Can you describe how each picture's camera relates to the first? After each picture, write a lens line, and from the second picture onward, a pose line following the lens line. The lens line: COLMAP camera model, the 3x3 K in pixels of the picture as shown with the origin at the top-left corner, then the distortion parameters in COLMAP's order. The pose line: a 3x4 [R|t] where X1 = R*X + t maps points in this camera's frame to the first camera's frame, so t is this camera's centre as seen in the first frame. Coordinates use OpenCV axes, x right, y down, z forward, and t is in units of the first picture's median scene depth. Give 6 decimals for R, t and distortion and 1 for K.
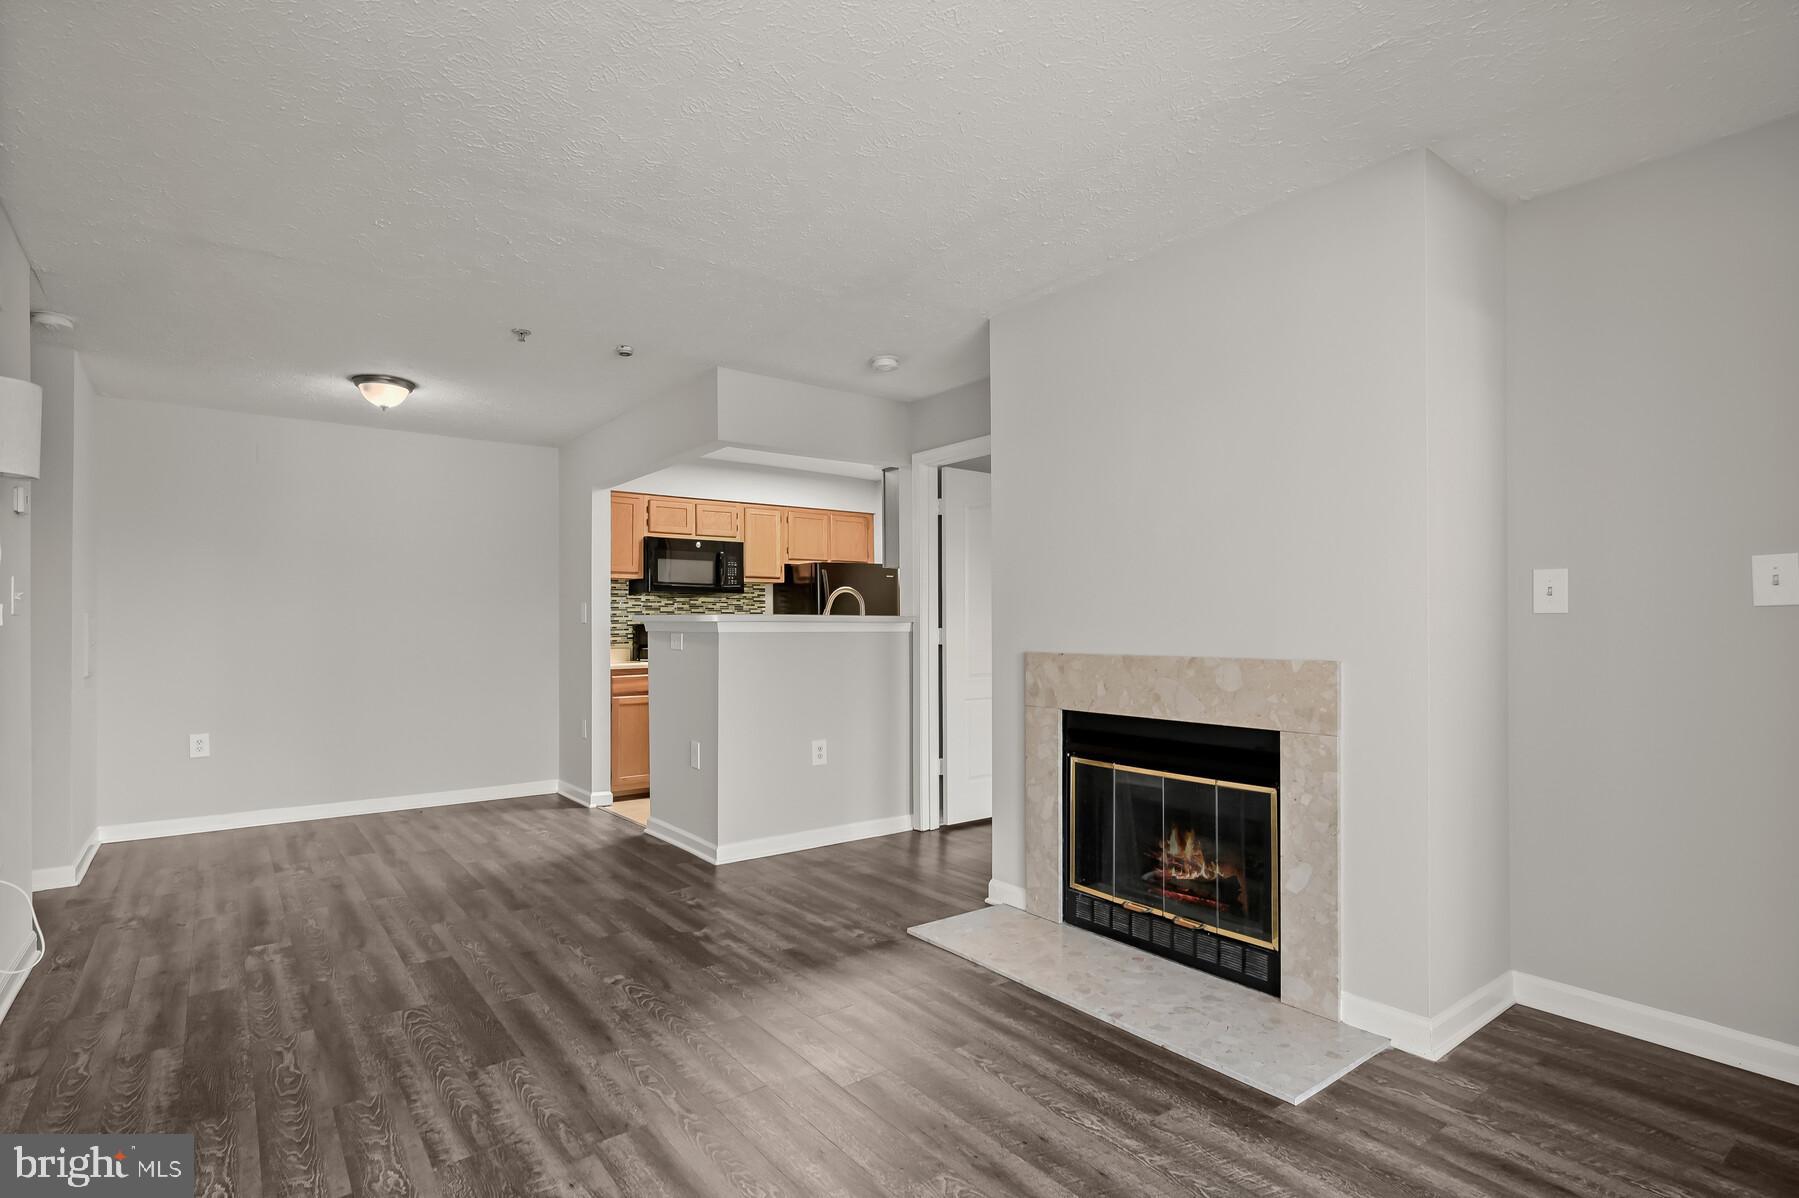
lens RADIAL K [[898.3, 0, 910.5], [0, 898.3, 613.7], [0, 0, 1]] dist [0.000795, -0.002423]
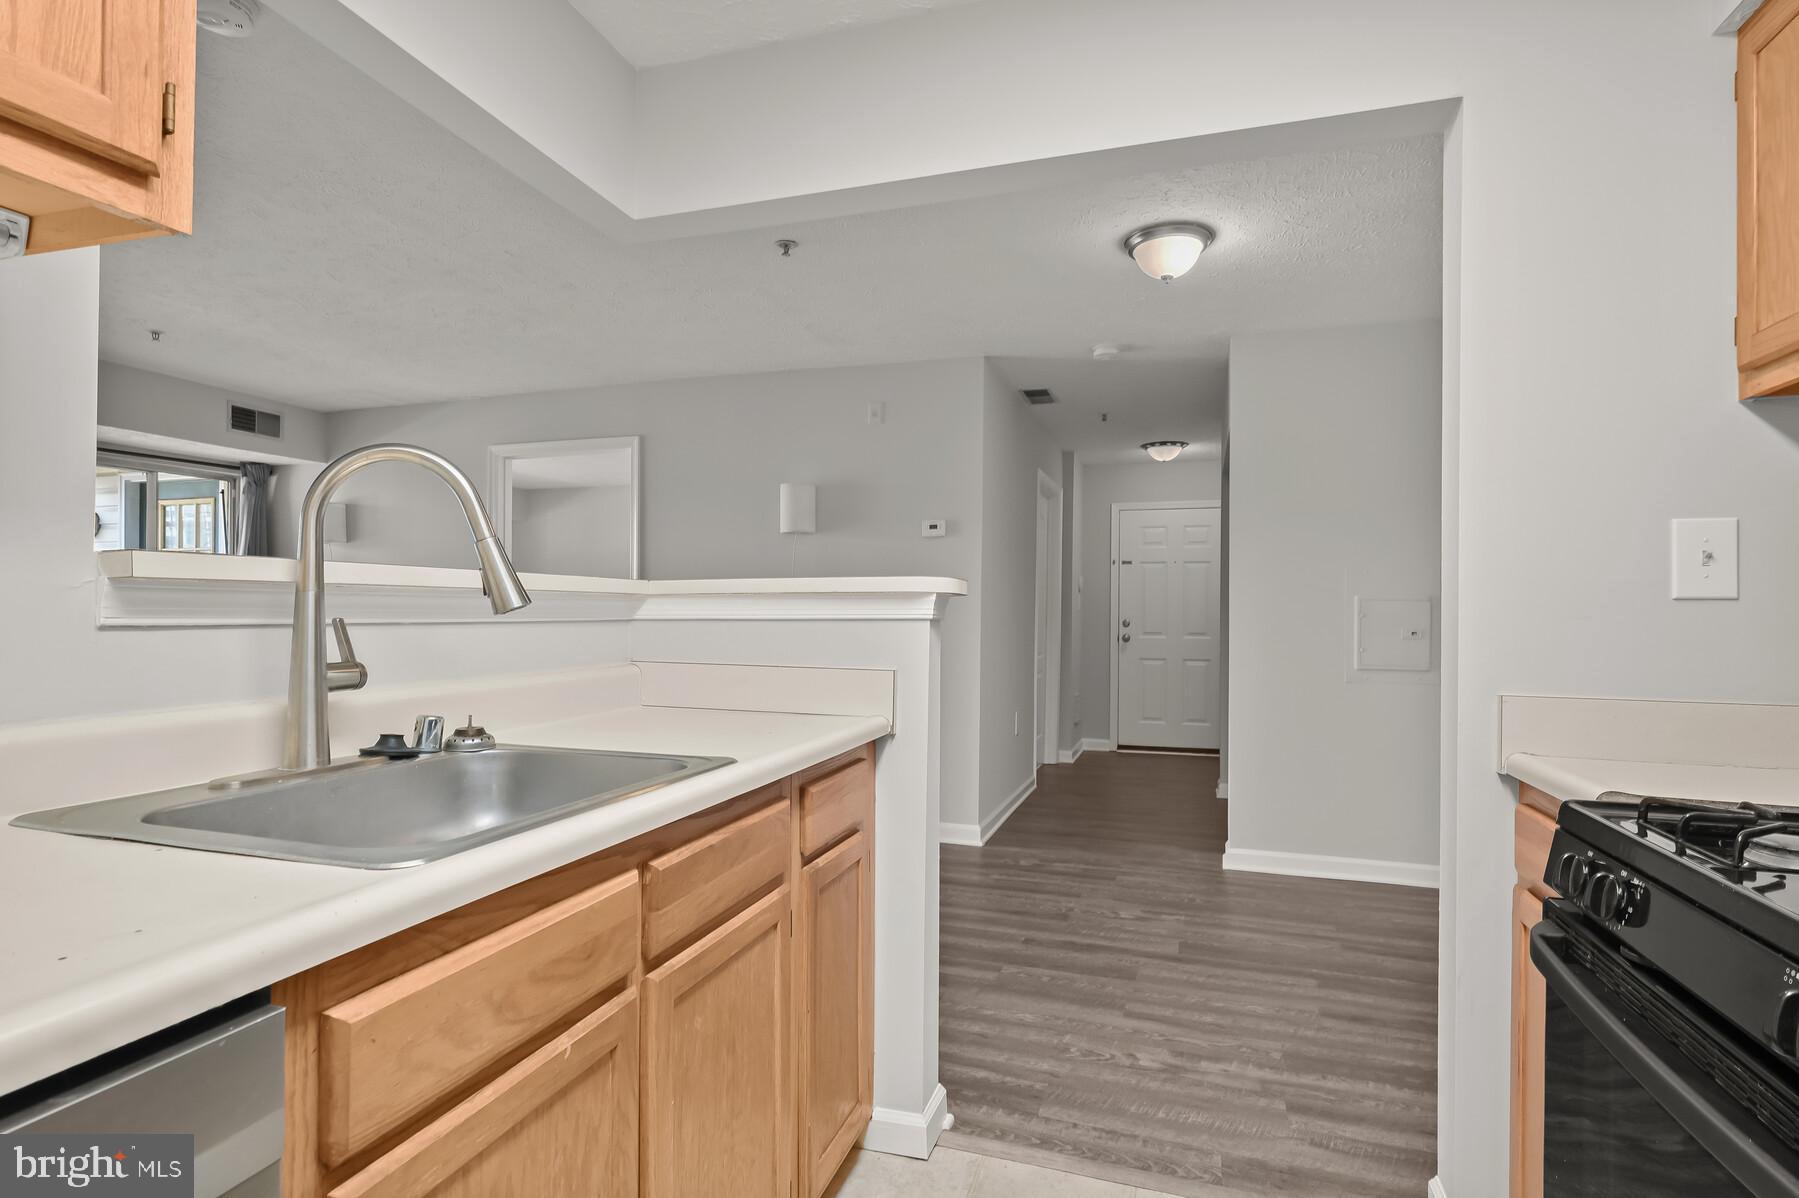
lens RADIAL K [[898.3, 0, 919.7], [0, 898.3, 608.5], [0, 0, 1]] dist [0.000795, -0.002423]
pose [[-0.814666, -0.004165, -0.579916, -0.076185], [0.006741, 0.999839, -0.016650, 0.028863], [0.579892, -0.017473, -0.814506, 1.875078]]
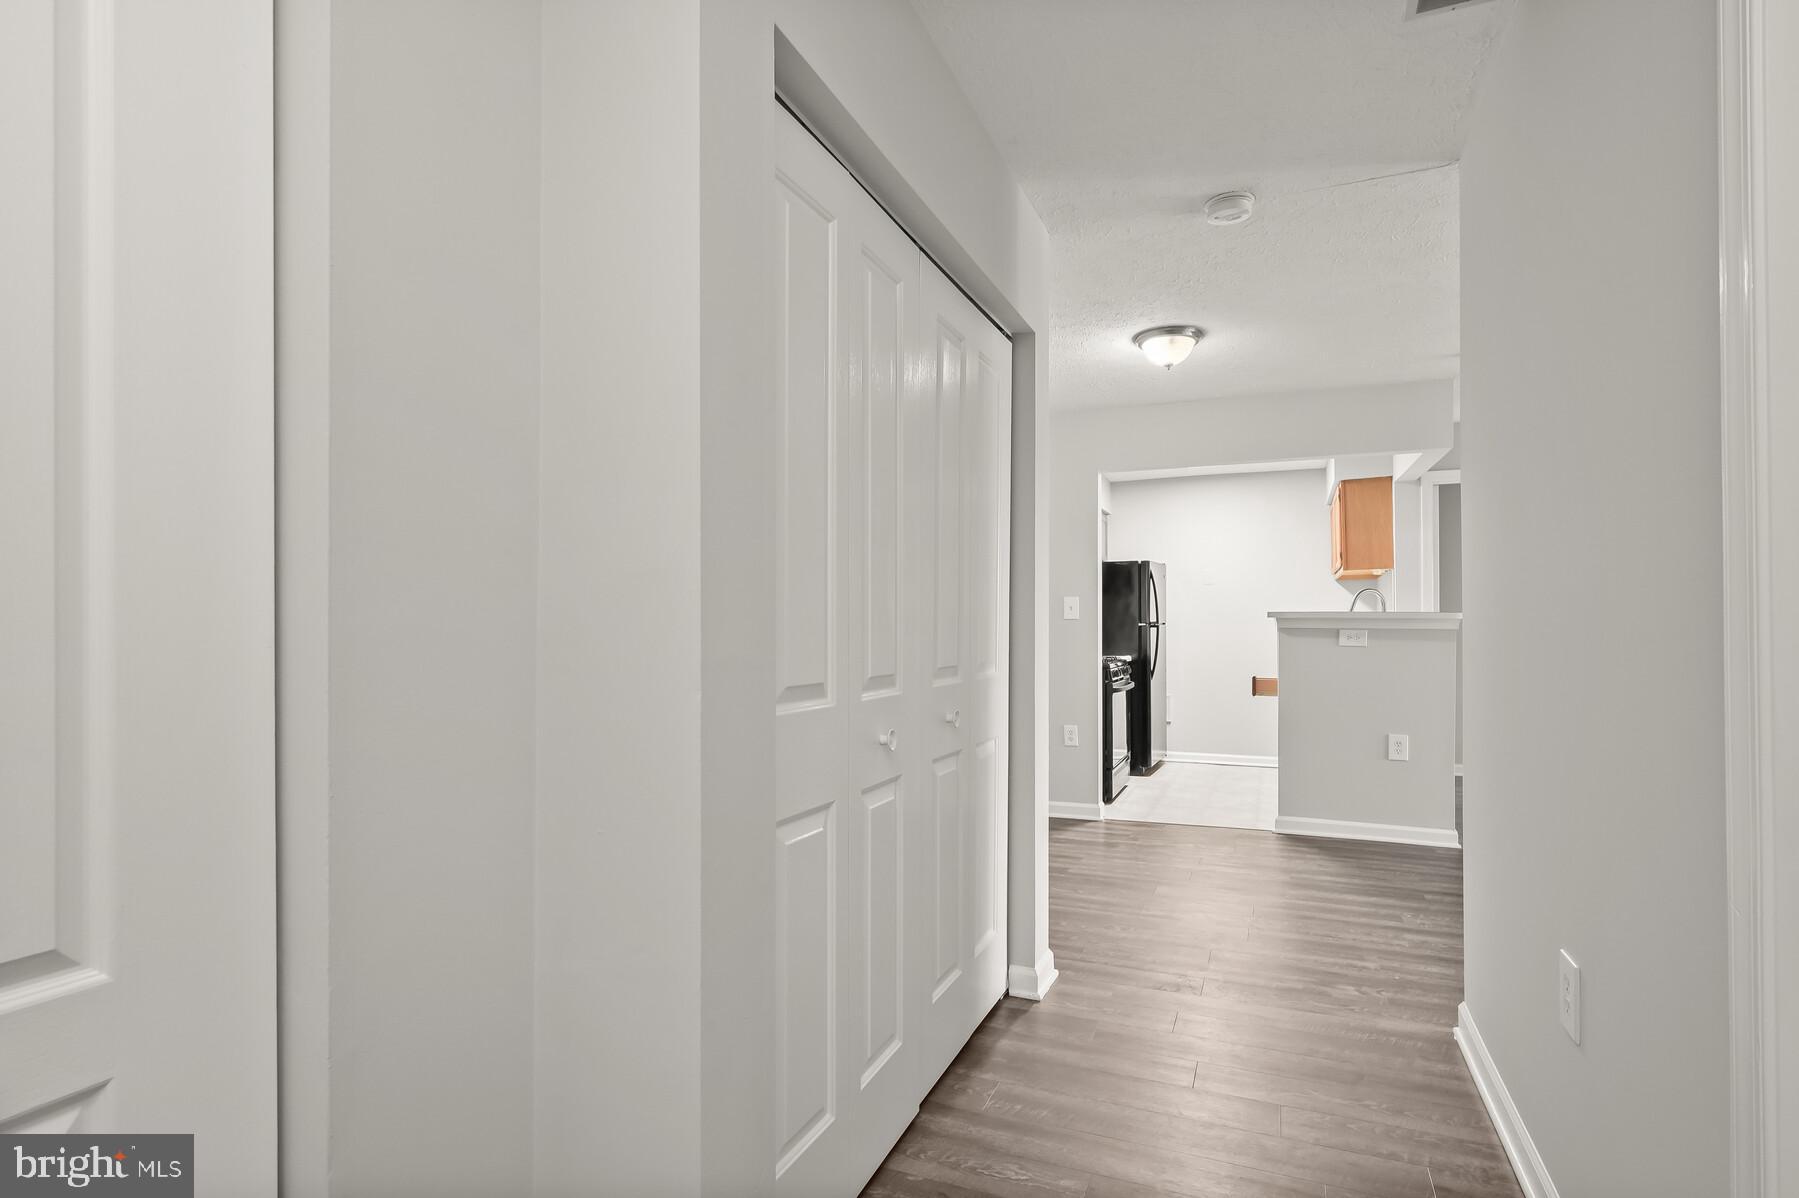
lens RADIAL K [[898.3, 0, 905.3], [0, 898.3, 621.2], [0, 0, 1]] dist [0.000795, -0.002423]
pose [[0.866461, 0.010068, 0.499143, -1.609985], [-0.014614, 0.999880, 0.005200, 0.017453], [-0.499030, -0.011800, 0.866504, 0.504625]]
